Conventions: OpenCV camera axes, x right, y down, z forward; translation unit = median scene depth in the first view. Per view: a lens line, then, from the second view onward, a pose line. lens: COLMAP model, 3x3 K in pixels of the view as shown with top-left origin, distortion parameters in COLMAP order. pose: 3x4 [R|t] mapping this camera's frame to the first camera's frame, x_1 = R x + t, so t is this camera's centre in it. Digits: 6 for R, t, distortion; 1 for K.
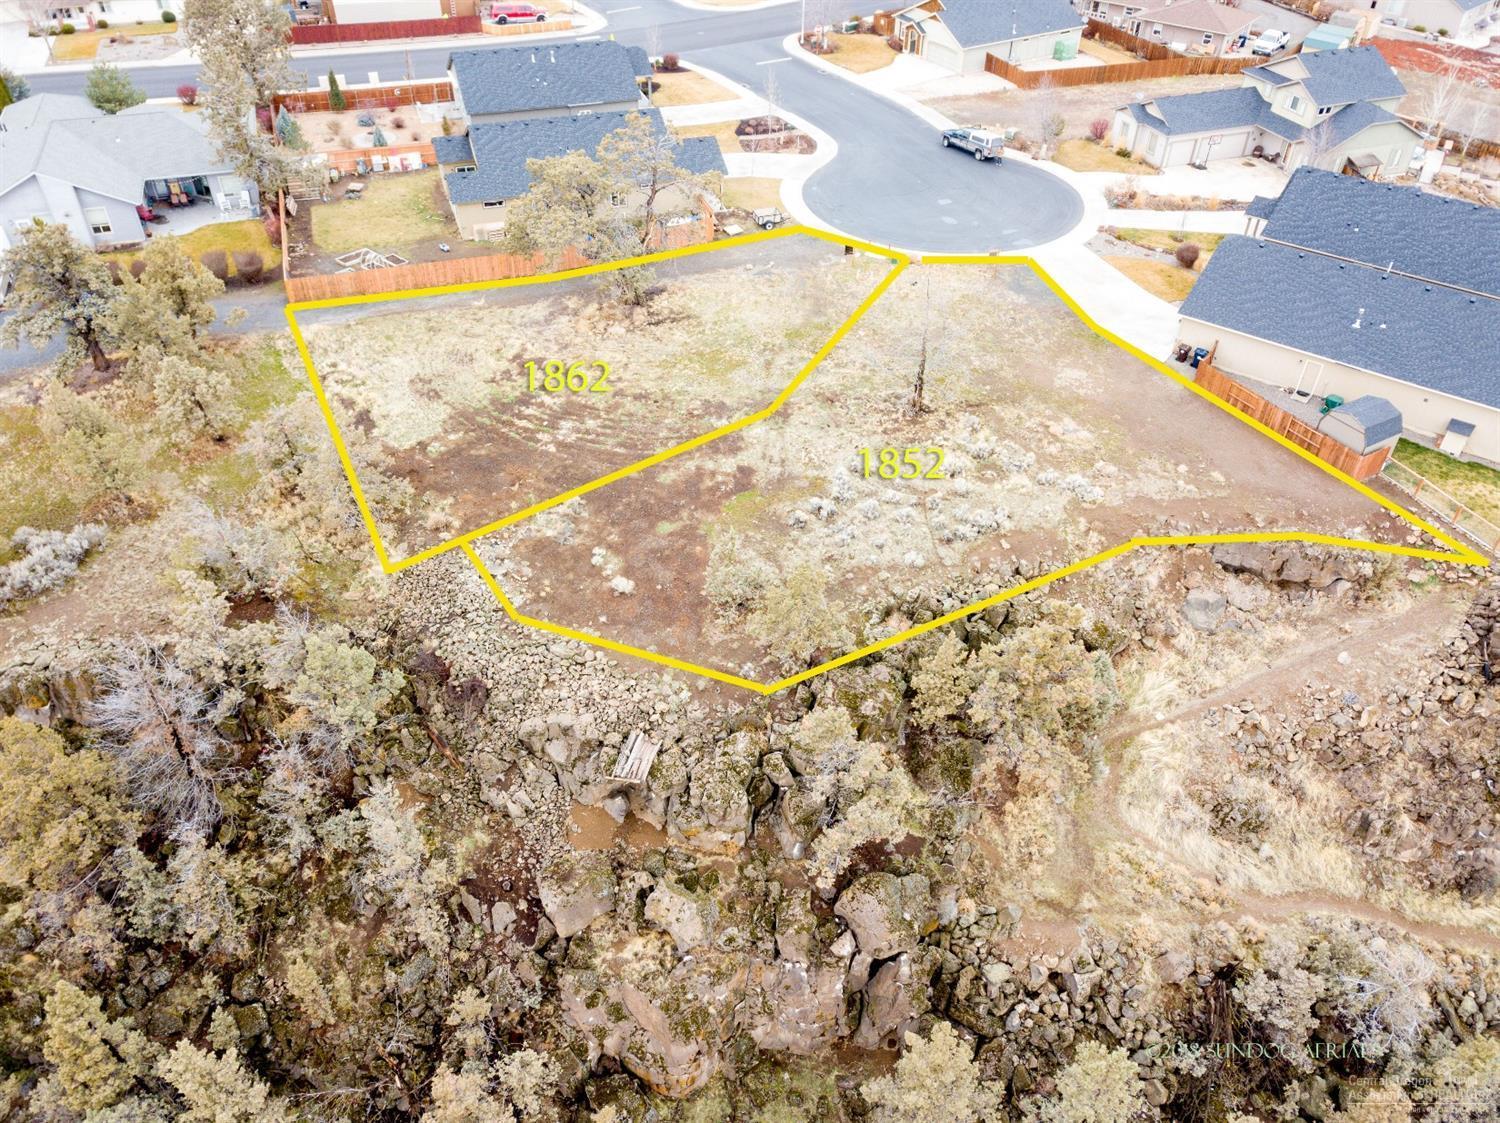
lens RADIAL K [[1155.3, 0, 747.1], [0, 1155.3, 564.9], [0, 0, 1]] dist [0.007705, -0.005919]
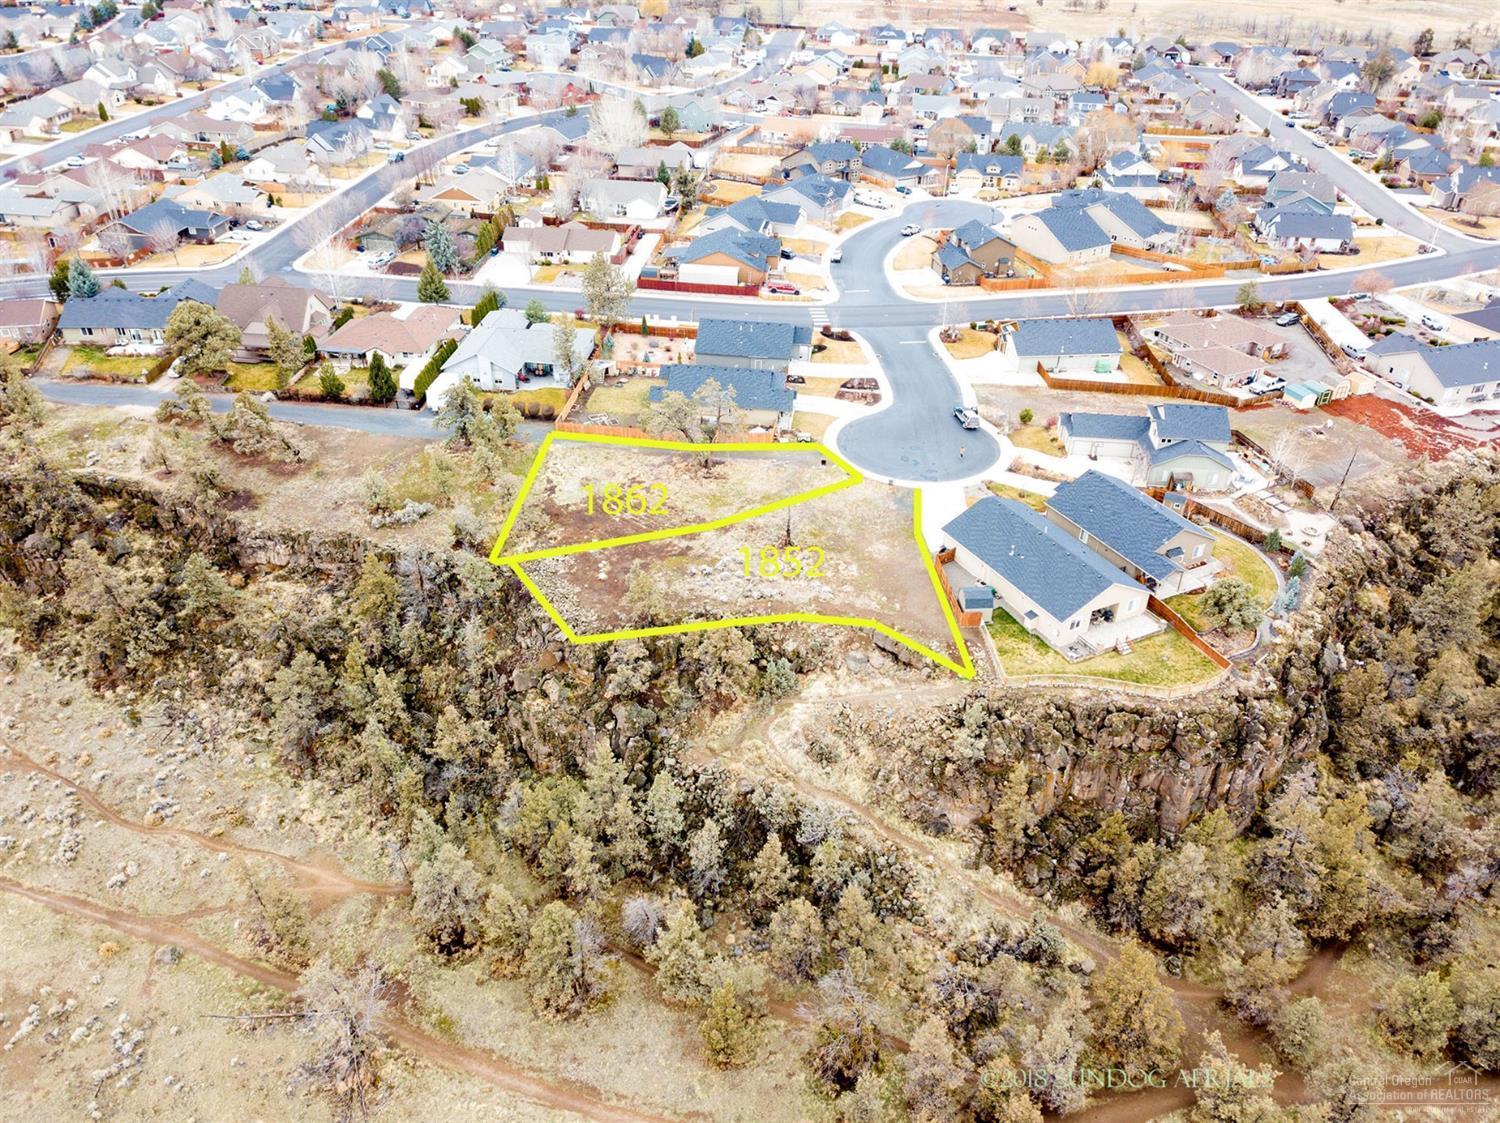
lens RADIAL K [[1155.3, 0, 752.7], [0, 1155.3, 550.7], [0, 0, 1]] dist [0.007705, -0.005919]
pose [[0.903700, 0.231132, -0.360421, 0.911952], [-0.278661, 0.956599, -0.085248, 0.074746], [0.325075, 0.177474, 0.928886, -0.993731]]
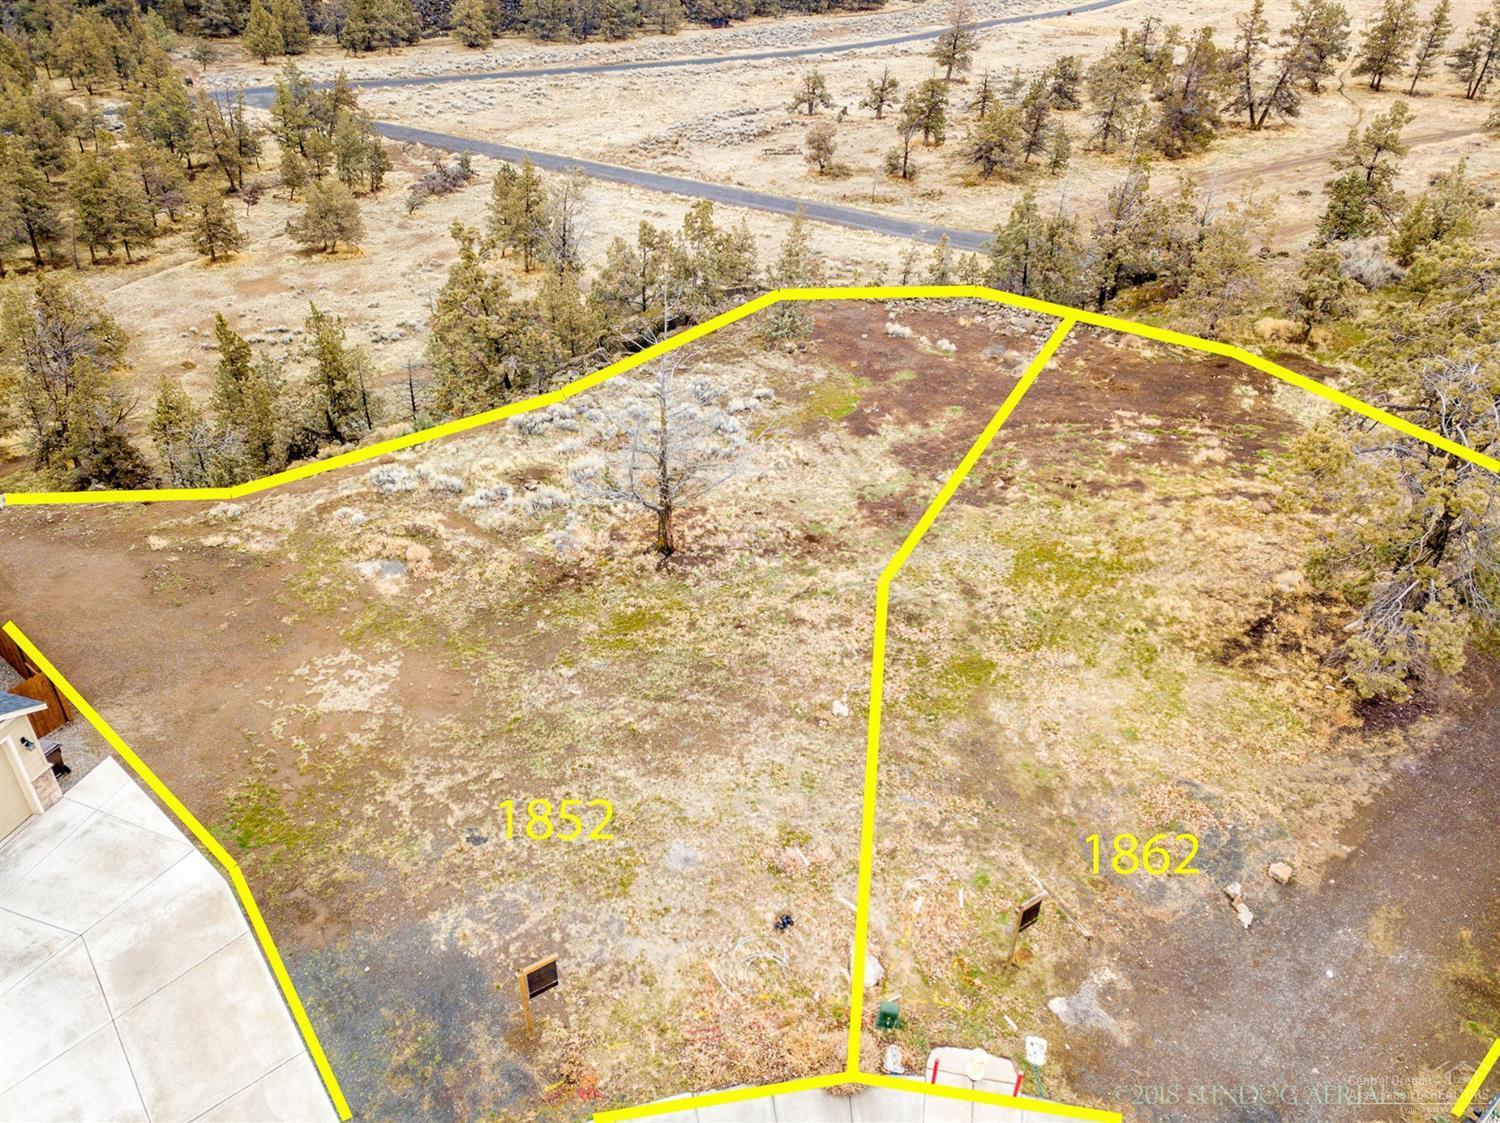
lens RADIAL K [[1155.3, 0, 748.3], [0, 1155.3, 555.3], [0, 0, 1]] dist [0.007705, -0.005919]
pose [[-0.945259, 0.151082, -0.289241, 0.301148], [-0.231629, 0.313701, 0.920836, -0.735399], [0.229857, 0.937425, -0.261534, 1.284066]]
